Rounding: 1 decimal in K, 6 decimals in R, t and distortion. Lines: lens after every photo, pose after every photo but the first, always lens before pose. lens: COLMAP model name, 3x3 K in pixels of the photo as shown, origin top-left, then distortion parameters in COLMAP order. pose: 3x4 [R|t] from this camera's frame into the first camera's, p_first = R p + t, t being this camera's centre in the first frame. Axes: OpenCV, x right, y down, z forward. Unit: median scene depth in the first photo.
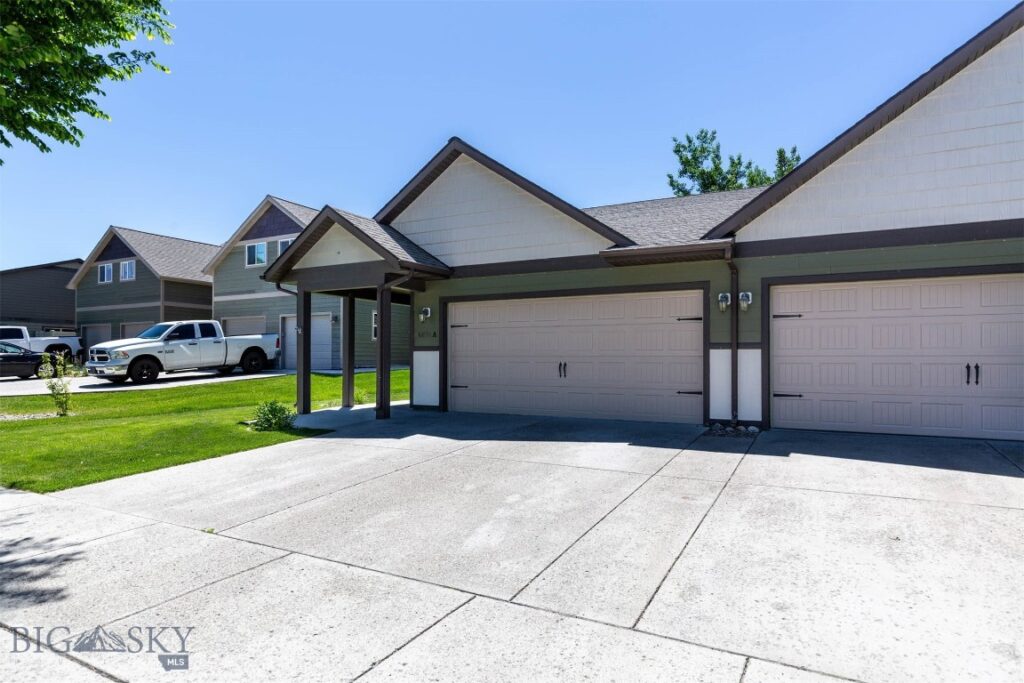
lens RADIAL K [[586.4, 0, 537.7], [0, 586.4, 344.4], [0, 0, 1]] dist [-0.027854, -0.000085]
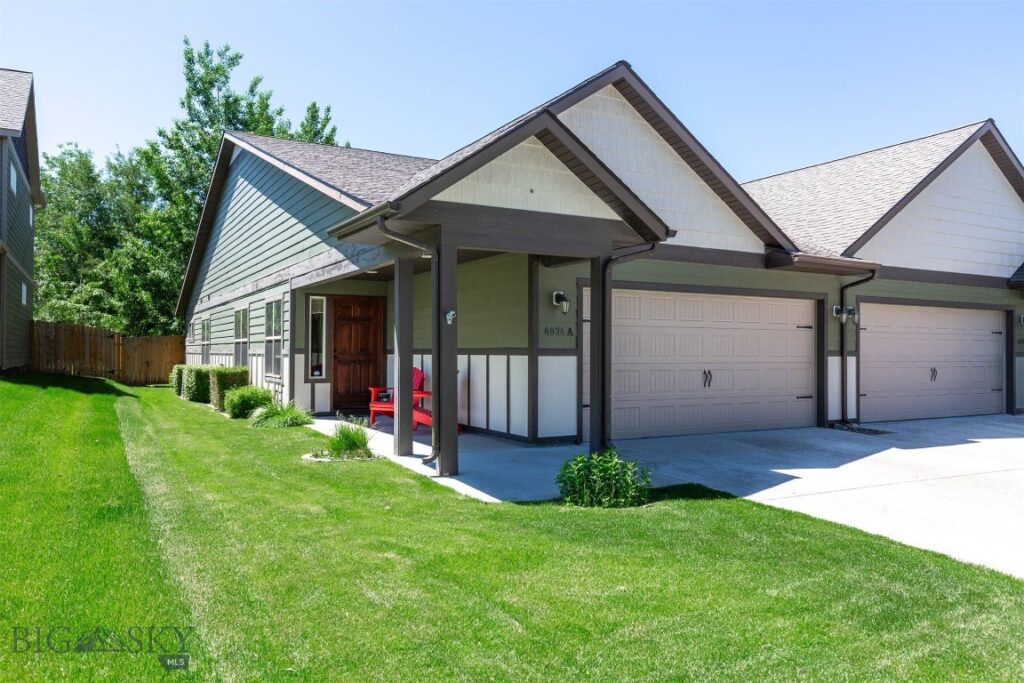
lens RADIAL K [[797.3, 0, 547.2], [0, 797.3, 343.6], [0, 0, 1]] dist [-0.057058, -0.000179]
pose [[0.527276, 0.019678, 0.849466, -1.004203], [-0.014436, 0.999795, -0.014201, 0.011015], [-0.849572, -0.004775, 0.527452, 0.541725]]
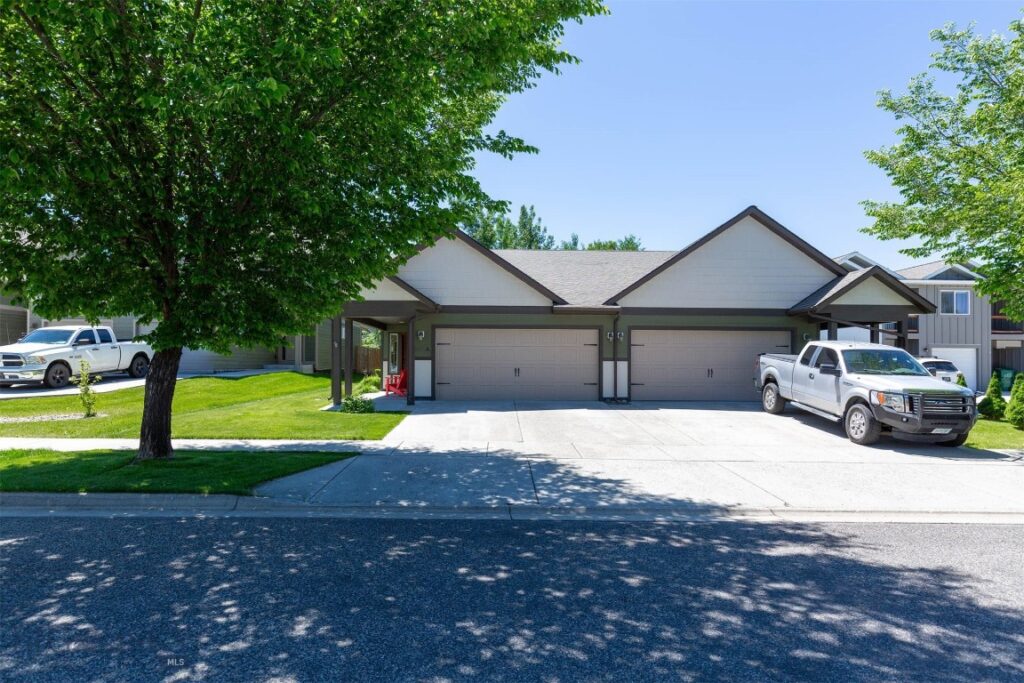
lens RADIAL K [[586.4, 0, 537.7], [0, 586.4, 344.4], [0, 0, 1]] dist [-0.027854, -0.000085]
pose [[0.850259, 0.020708, 0.525957, -0.743999], [-0.016357, 0.999783, -0.012920, -0.014740], [-0.526110, 0.002382, 0.850413, -0.439717]]
